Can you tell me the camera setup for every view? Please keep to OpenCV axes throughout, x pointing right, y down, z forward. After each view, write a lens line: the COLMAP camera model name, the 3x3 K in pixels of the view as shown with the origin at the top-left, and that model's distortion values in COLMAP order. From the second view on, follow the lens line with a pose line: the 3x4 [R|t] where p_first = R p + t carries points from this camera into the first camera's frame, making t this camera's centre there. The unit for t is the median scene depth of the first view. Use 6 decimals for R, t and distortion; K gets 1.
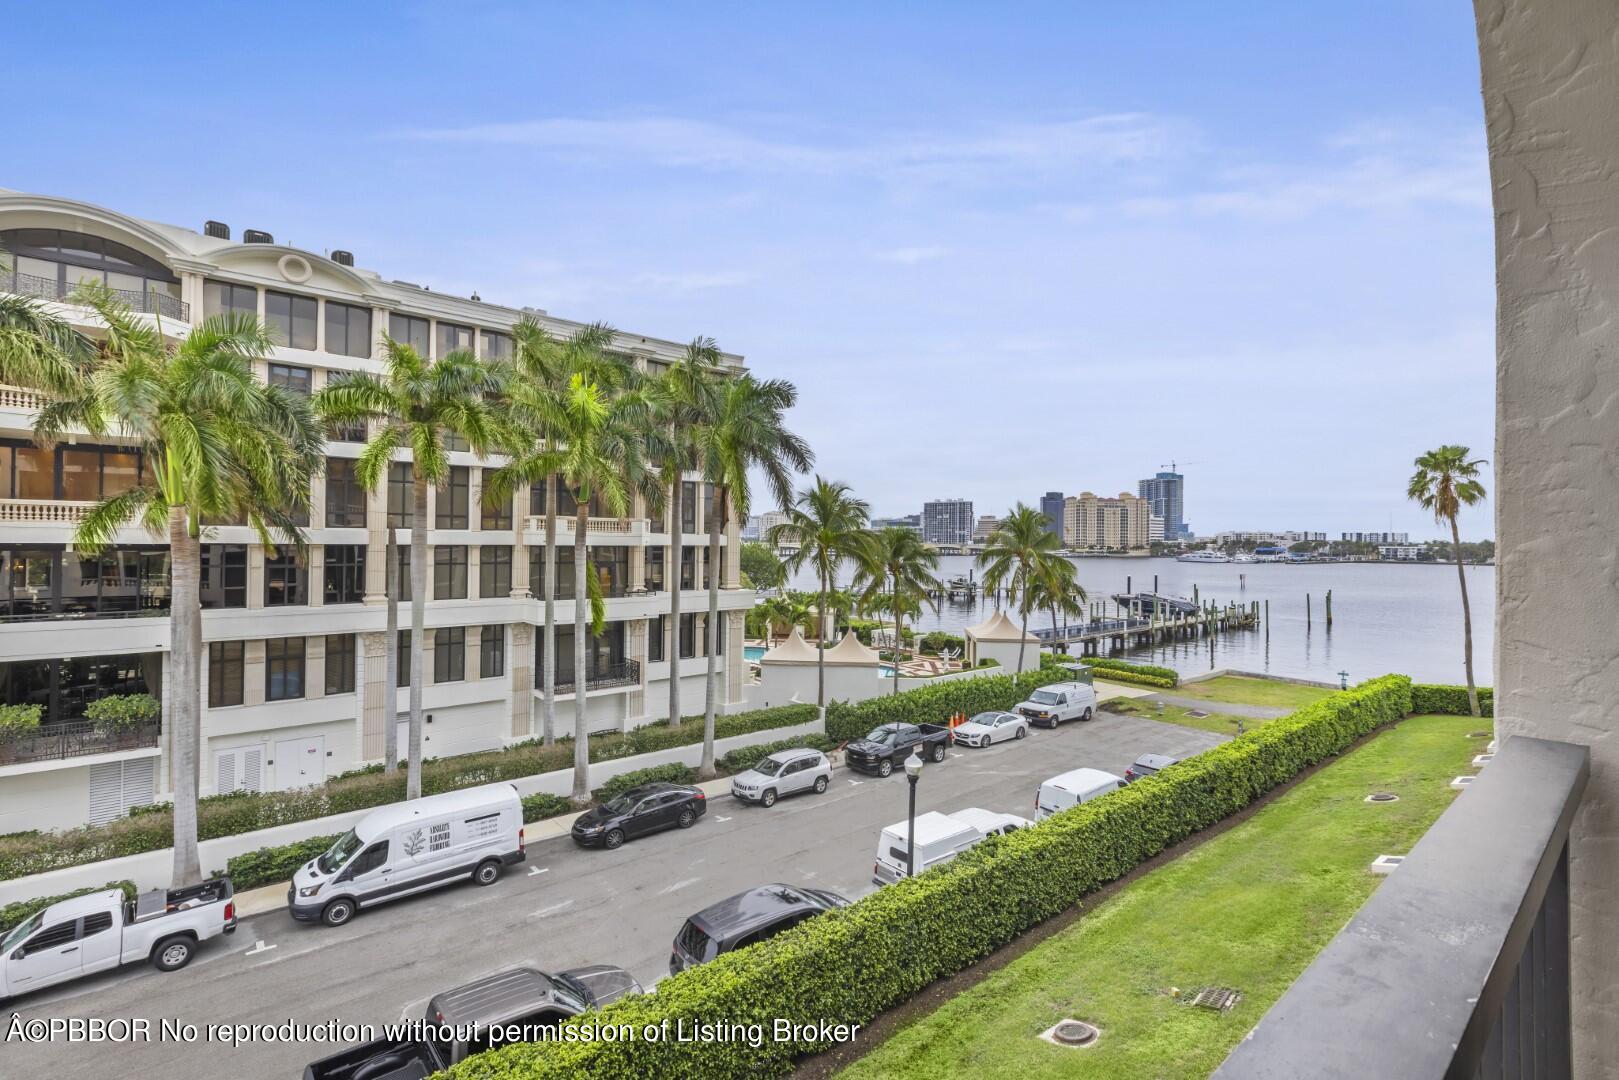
lens RADIAL K [[740.1, 0, 817.0], [0, 740.1, 549.6], [0, 0, 1]] dist [0.000048, 0.000619]
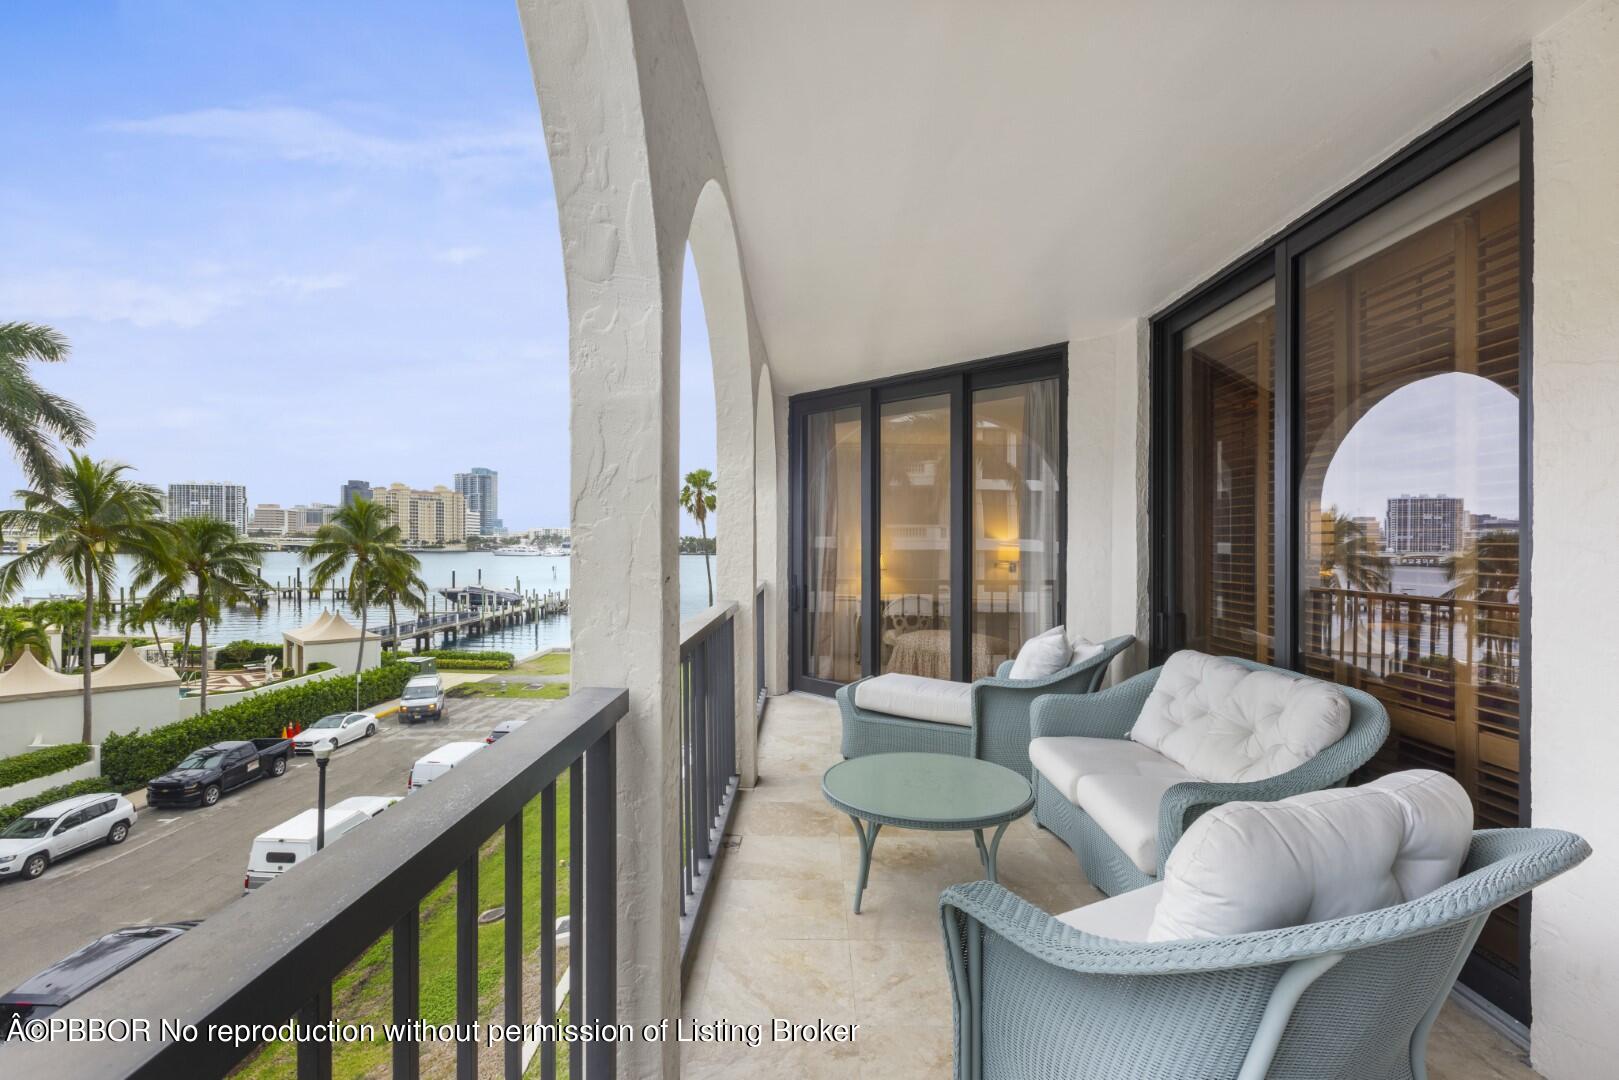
lens RADIAL K [[738.8, 0, 813.0], [0, 738.8, 543.6], [0, 0, 1]] dist [-0.000896, 0.000557]
pose [[0.649364, -0.002365, 0.760474, -0.078877], [0.002943, 0.999995, 0.000597, 0.000633], [-0.760472, 0.001851, 0.649368, -0.075914]]
